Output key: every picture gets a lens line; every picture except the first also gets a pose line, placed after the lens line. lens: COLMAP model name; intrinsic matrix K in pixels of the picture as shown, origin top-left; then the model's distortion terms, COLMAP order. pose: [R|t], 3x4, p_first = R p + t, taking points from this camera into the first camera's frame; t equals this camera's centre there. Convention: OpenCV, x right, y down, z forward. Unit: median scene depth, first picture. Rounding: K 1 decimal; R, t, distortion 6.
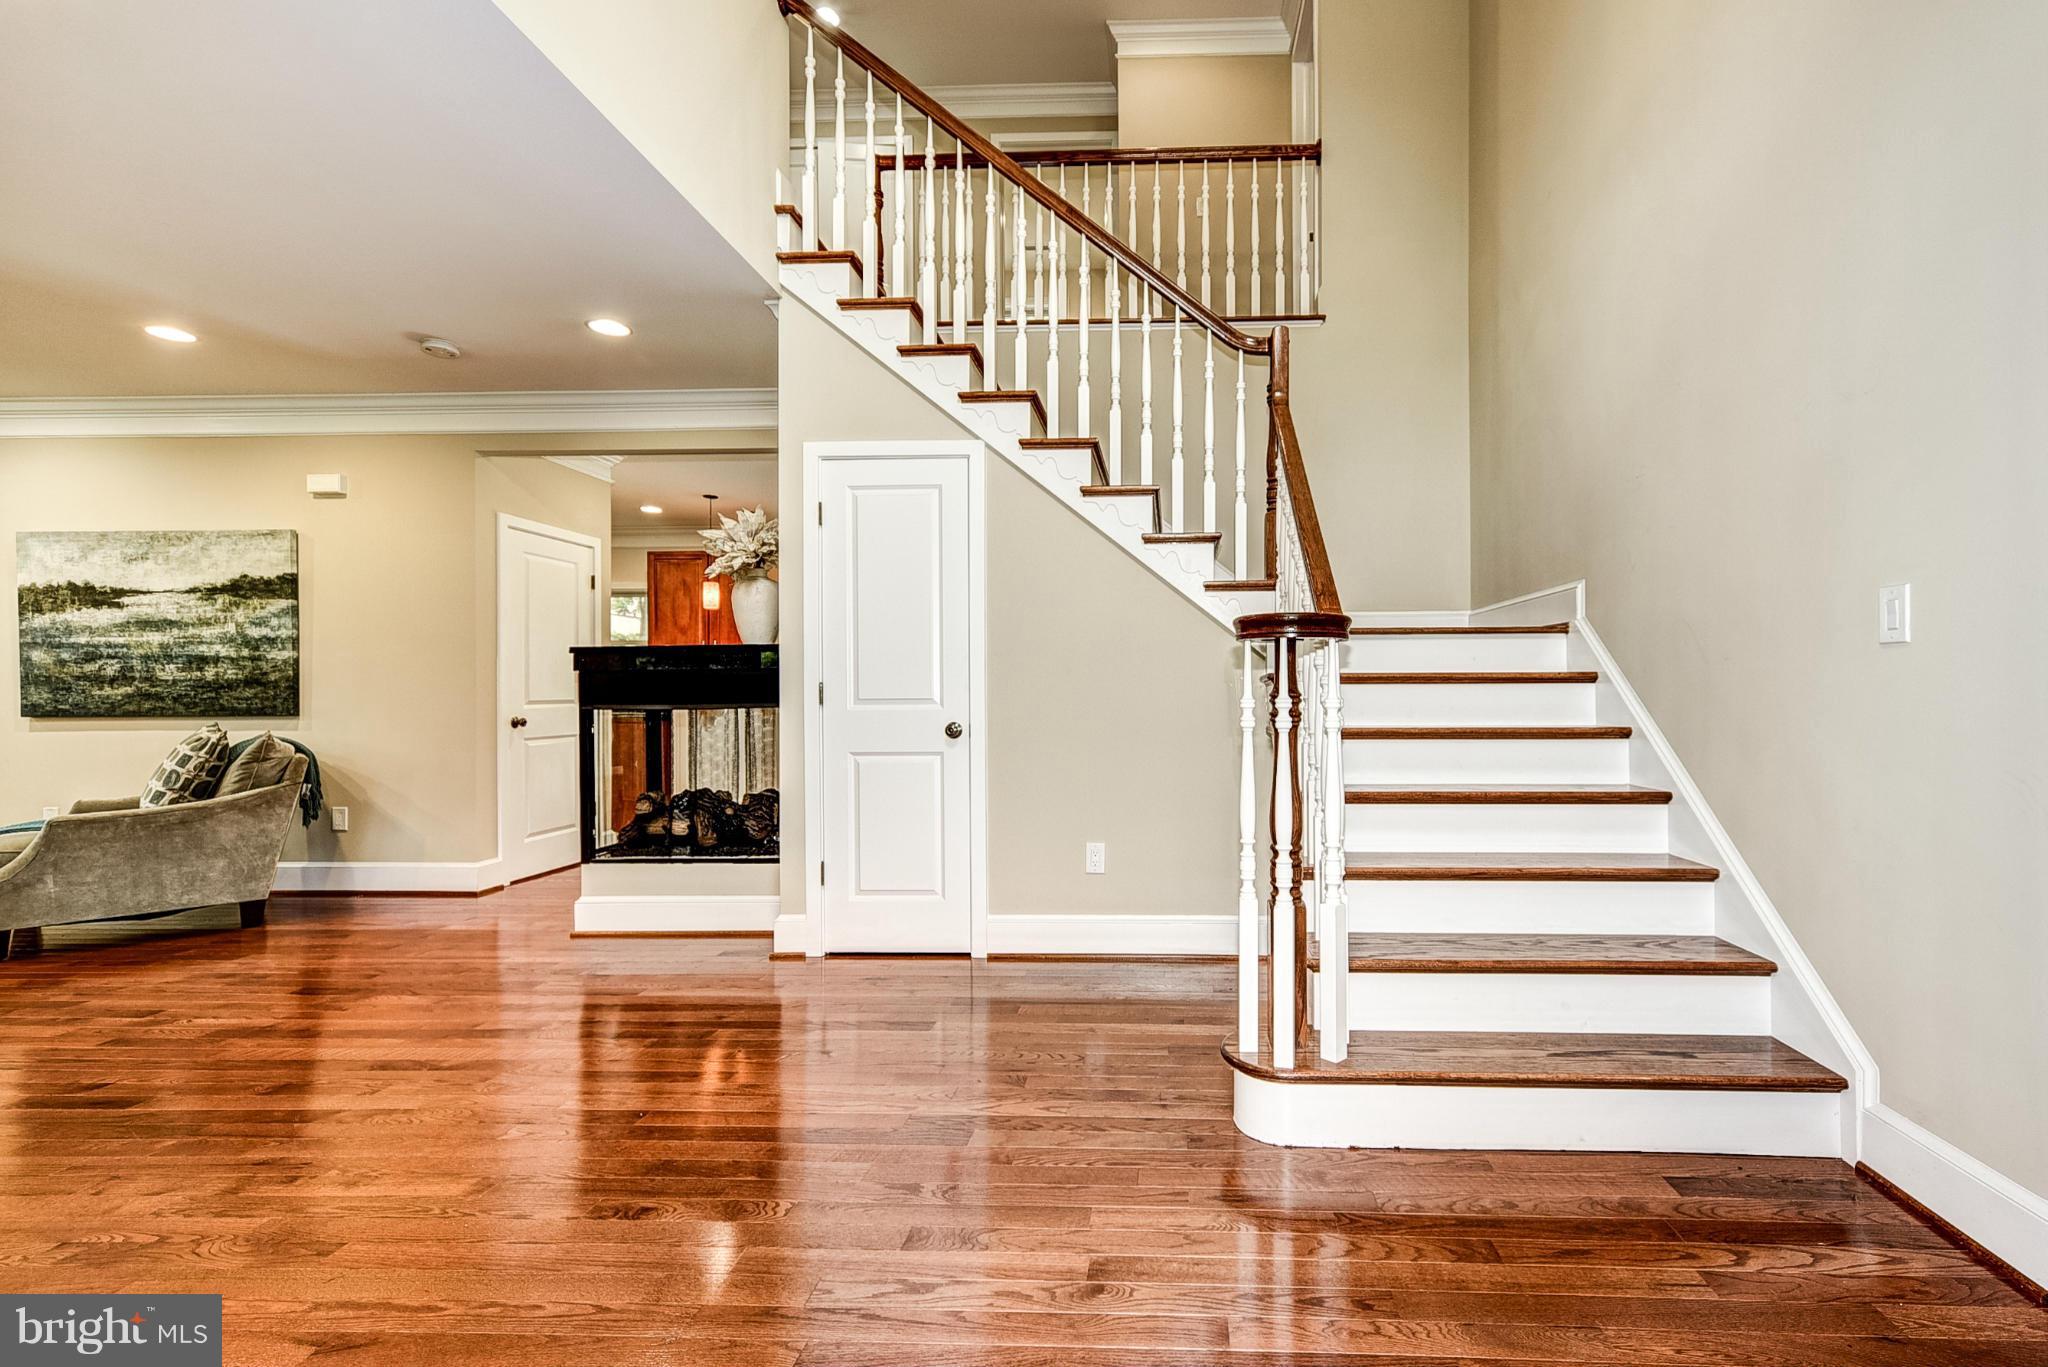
lens RADIAL K [[837.5, 0, 1048.9], [0, 837.5, 687.5], [0, 0, 1]] dist [0.016251, 0.000831]
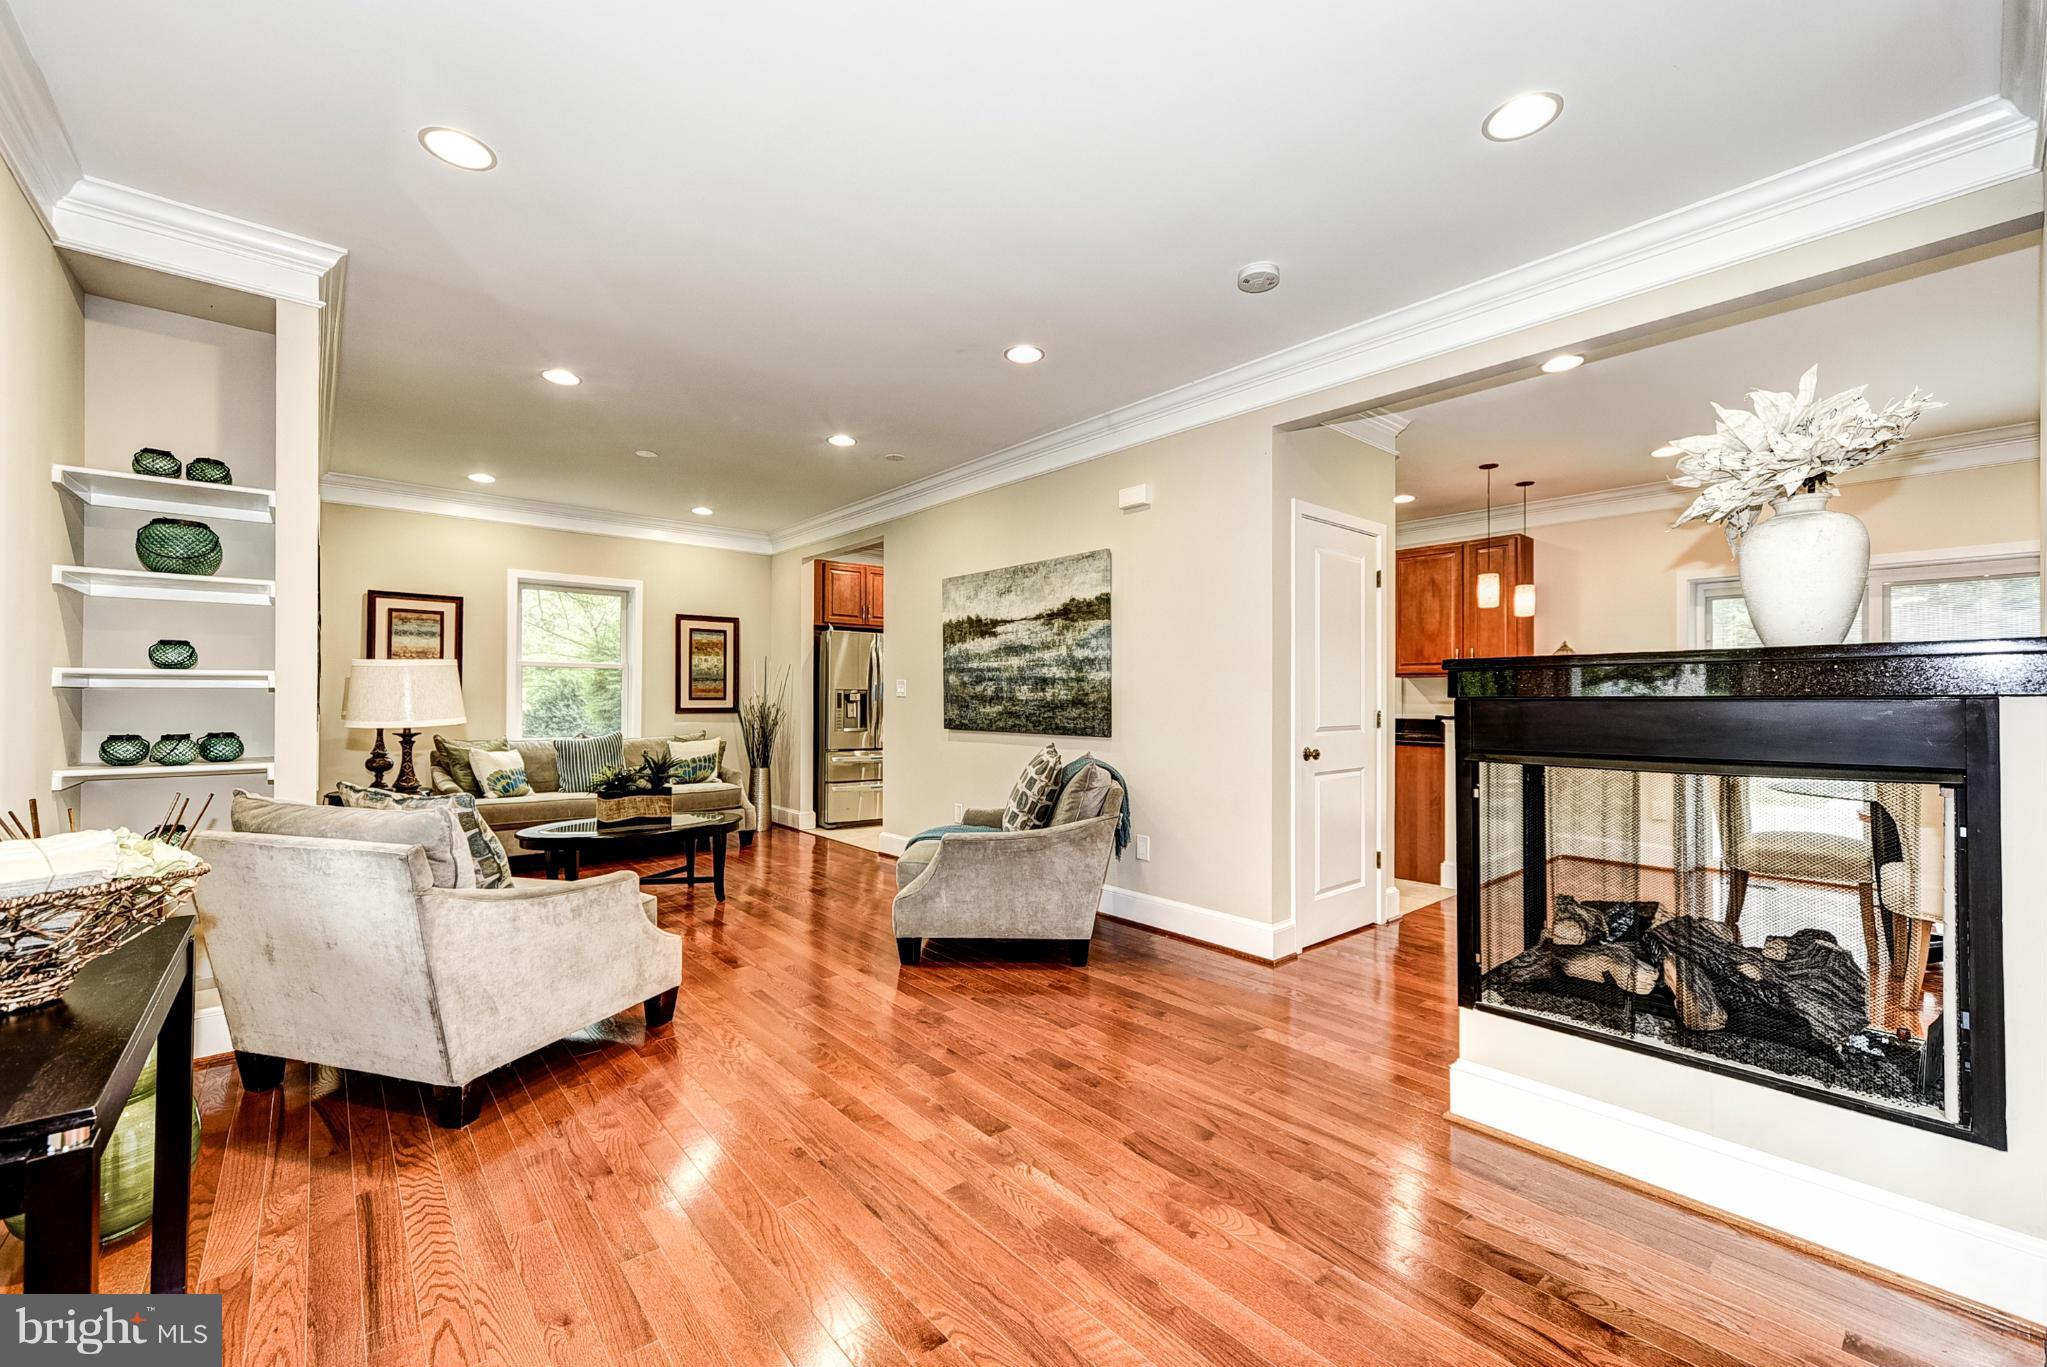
lens RADIAL K [[817.0, 0, 1023.9], [0, 817.0, 693.5], [0, 0, 1]] dist [0.000401, 0.000192]
pose [[0.690171, 0.003406, -0.723638, -0.269534], [-0.005312, 0.999986, -0.000360, -0.016663], [0.723627, 0.004092, 0.690179, 0.273832]]
